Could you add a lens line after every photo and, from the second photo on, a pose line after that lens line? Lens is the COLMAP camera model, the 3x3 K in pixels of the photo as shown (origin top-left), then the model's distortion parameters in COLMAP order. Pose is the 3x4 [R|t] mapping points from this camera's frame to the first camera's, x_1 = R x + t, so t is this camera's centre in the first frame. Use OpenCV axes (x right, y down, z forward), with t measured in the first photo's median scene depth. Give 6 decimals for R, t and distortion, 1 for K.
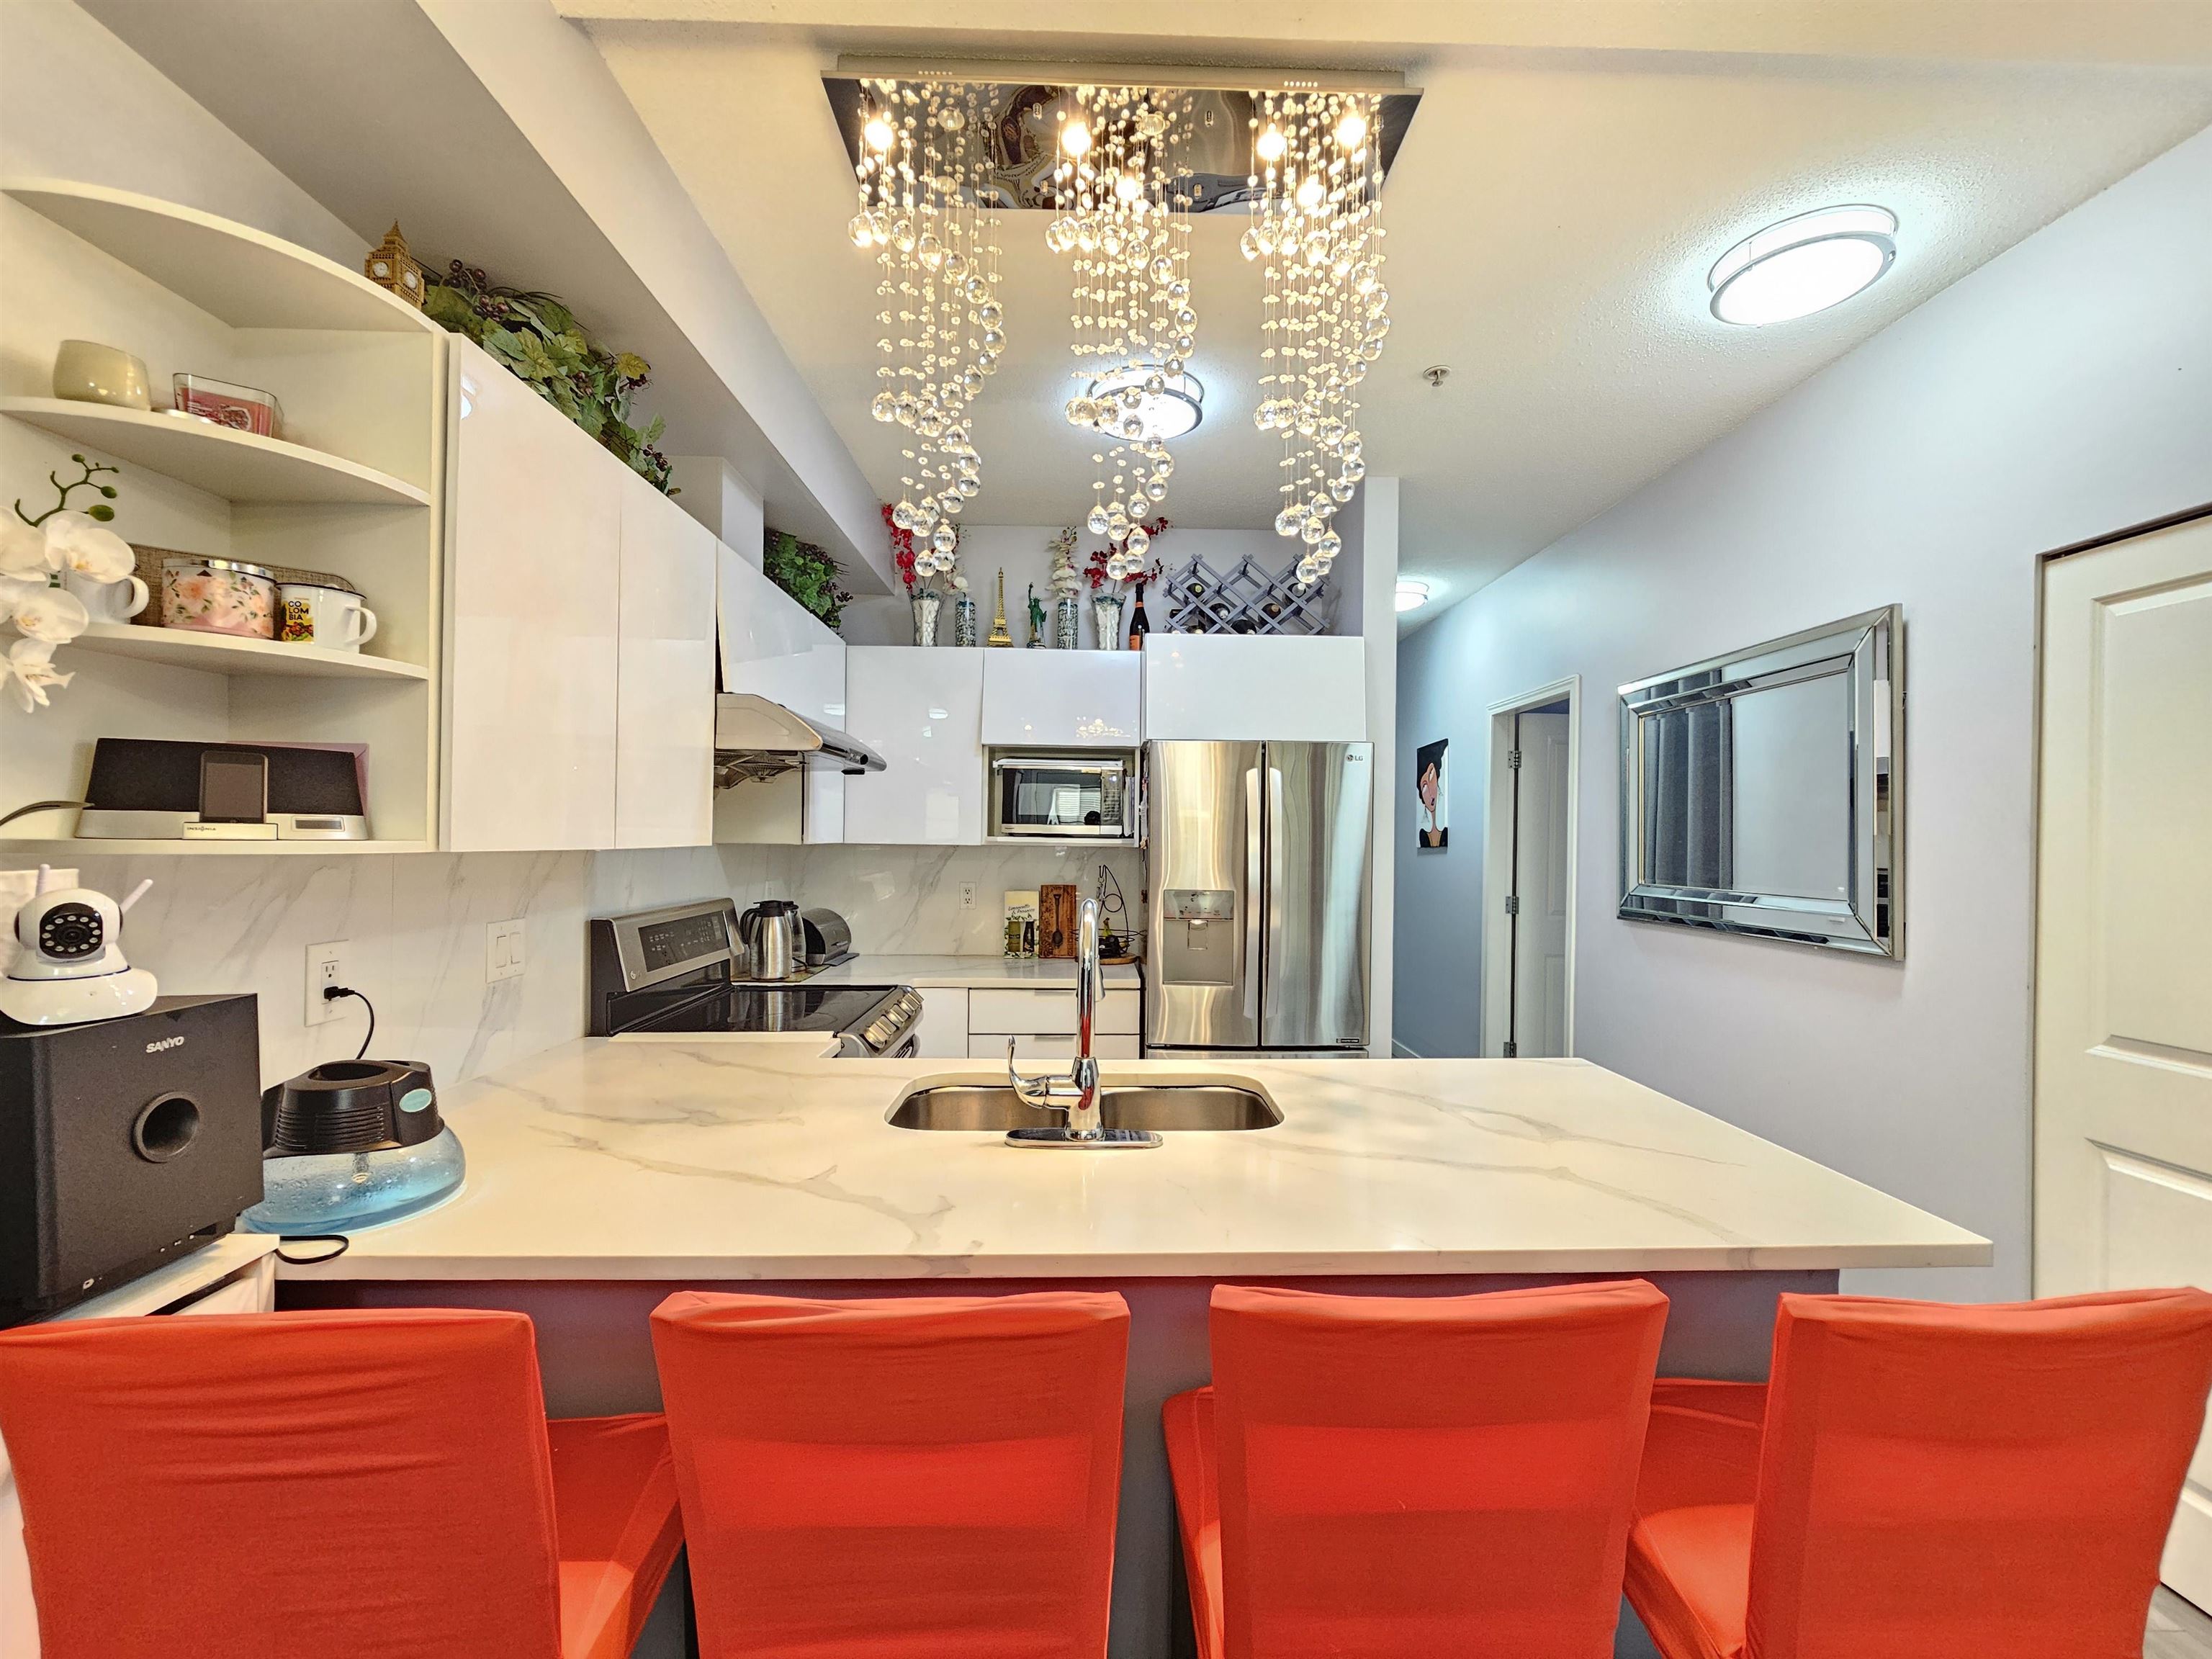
lens RADIAL K [[906.5, 0, 1117.1], [0, 906.5, 840.3], [0, 0, 1]] dist [-0.002309, 0.000570]
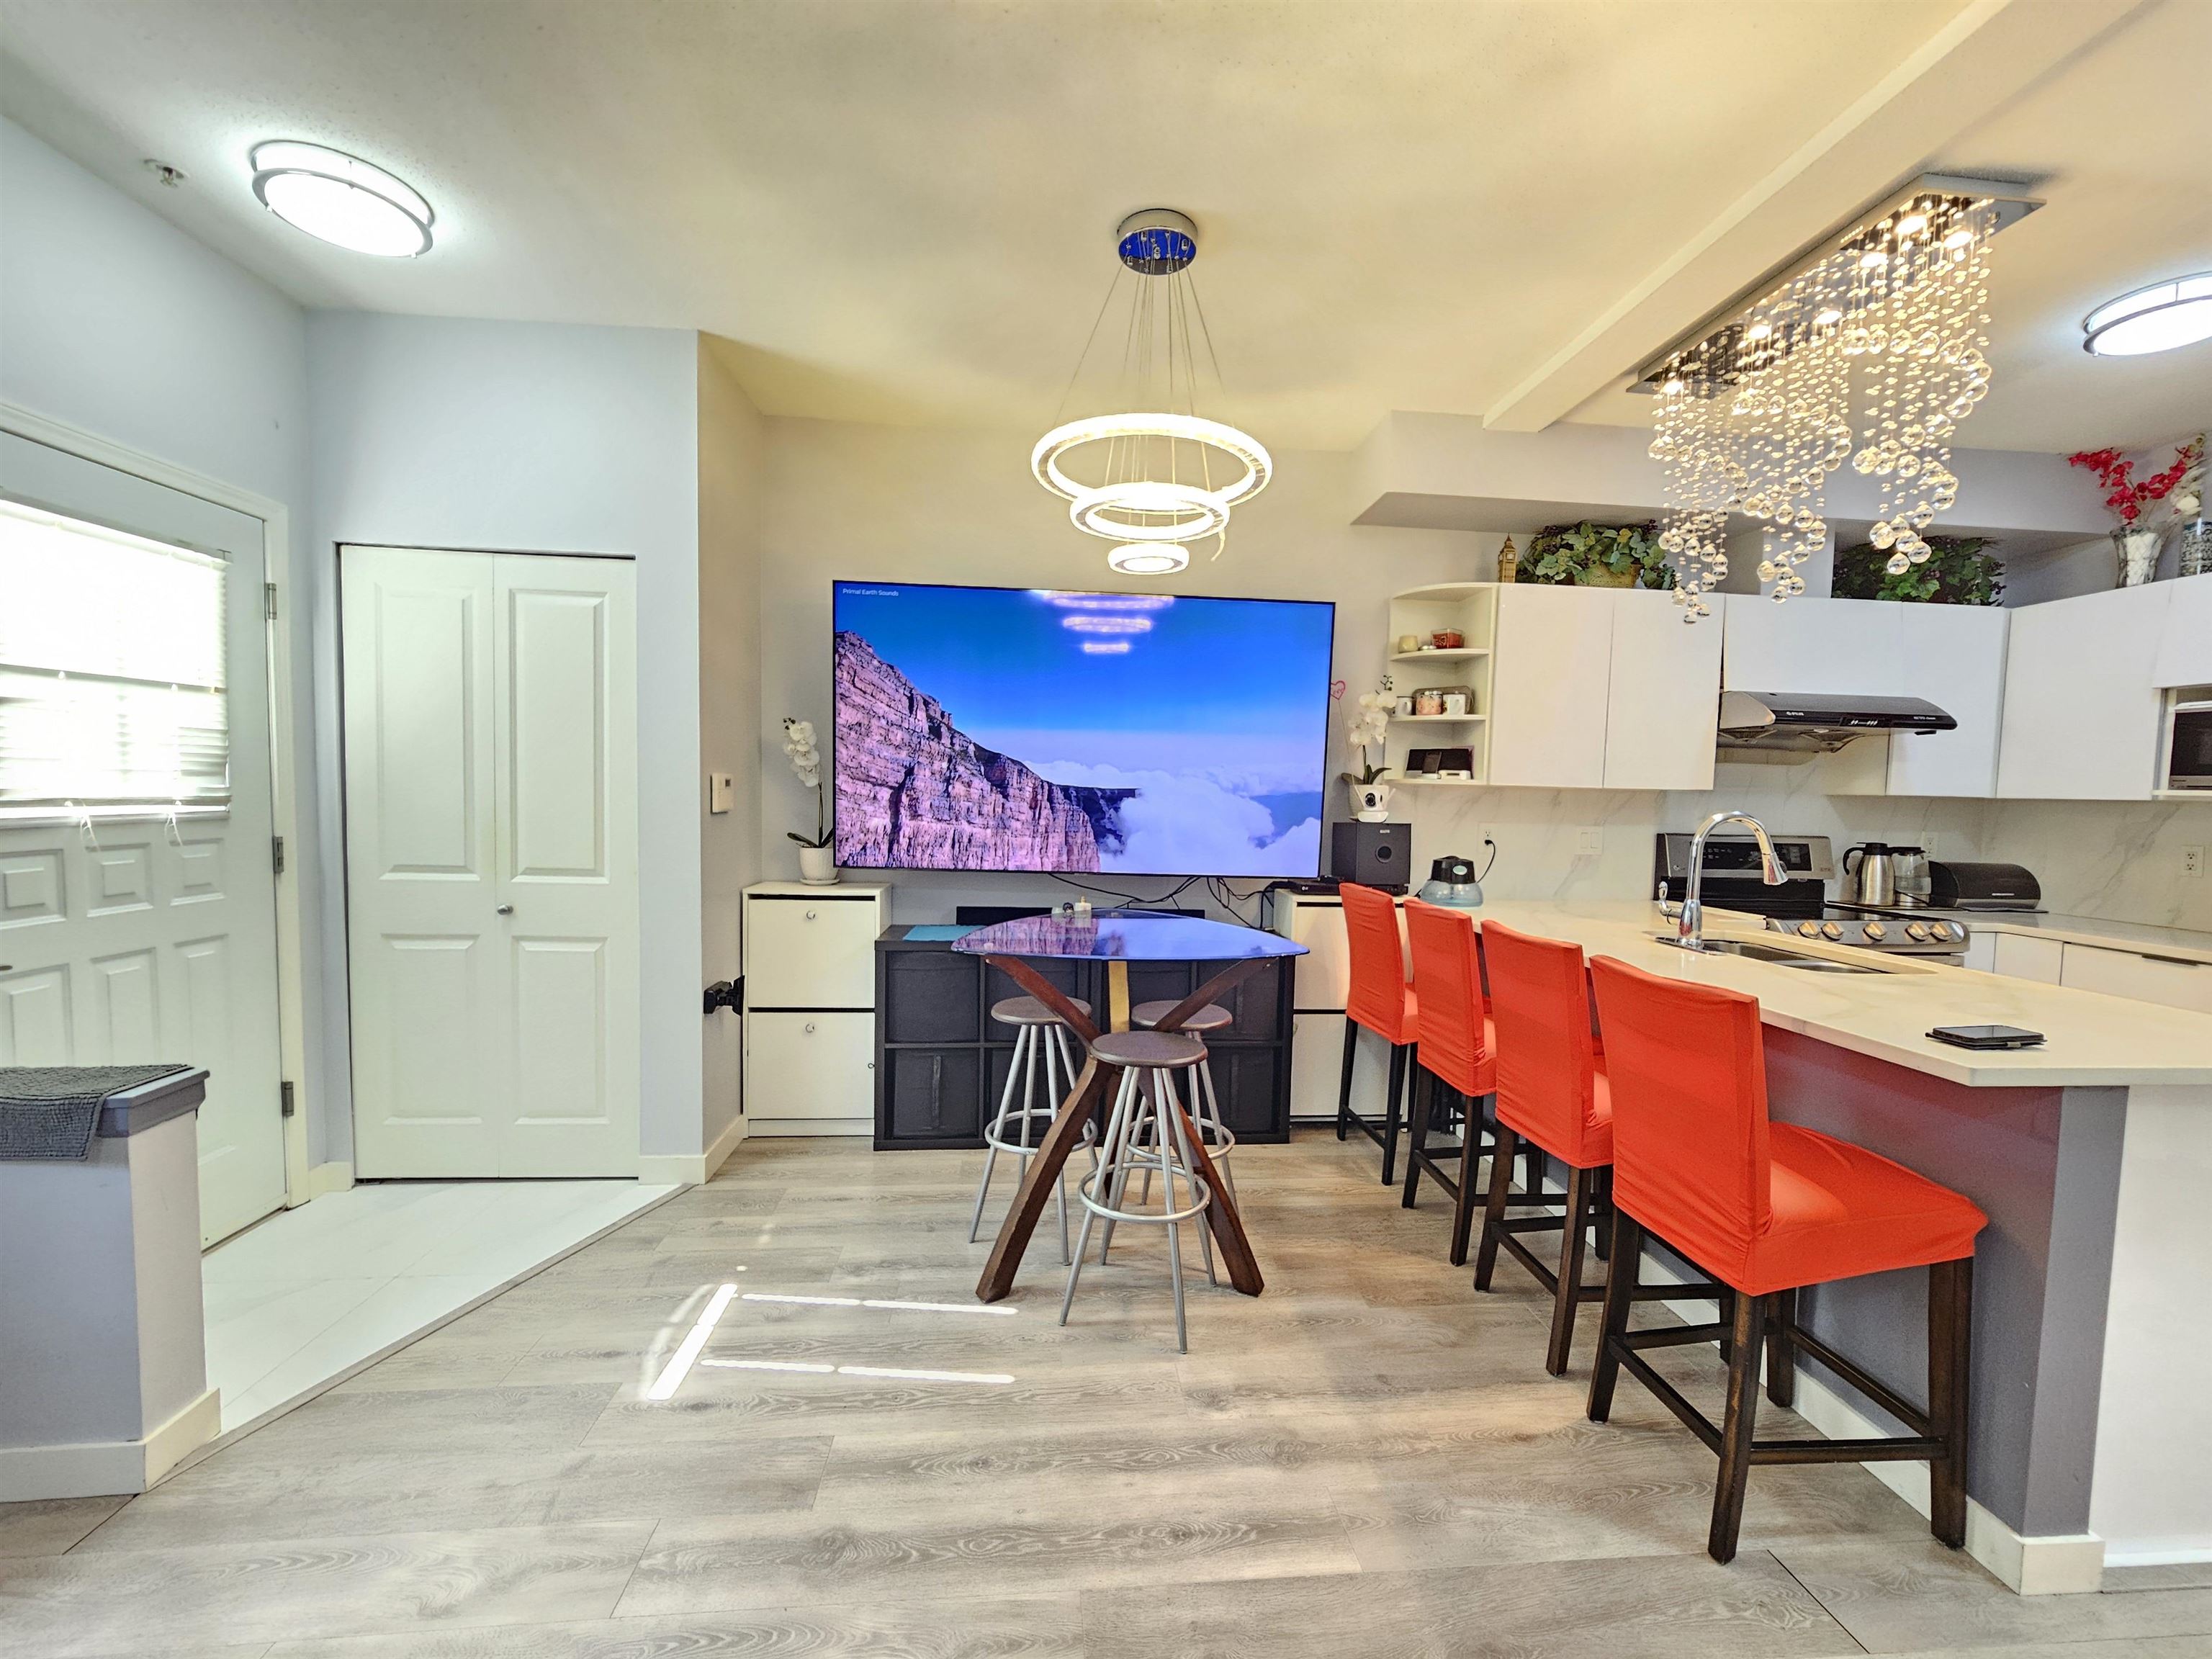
lens RADIAL K [[902.6, 0, 1124.8], [0, 902.6, 837.5], [0, 0, 1]] dist [-0.000777, 0.000486]
pose [[0.071587, 0.043351, -0.996492, 0.706139], [-0.026047, 0.998796, 0.041580, 0.033697], [0.997094, 0.022979, 0.072630, -0.094386]]
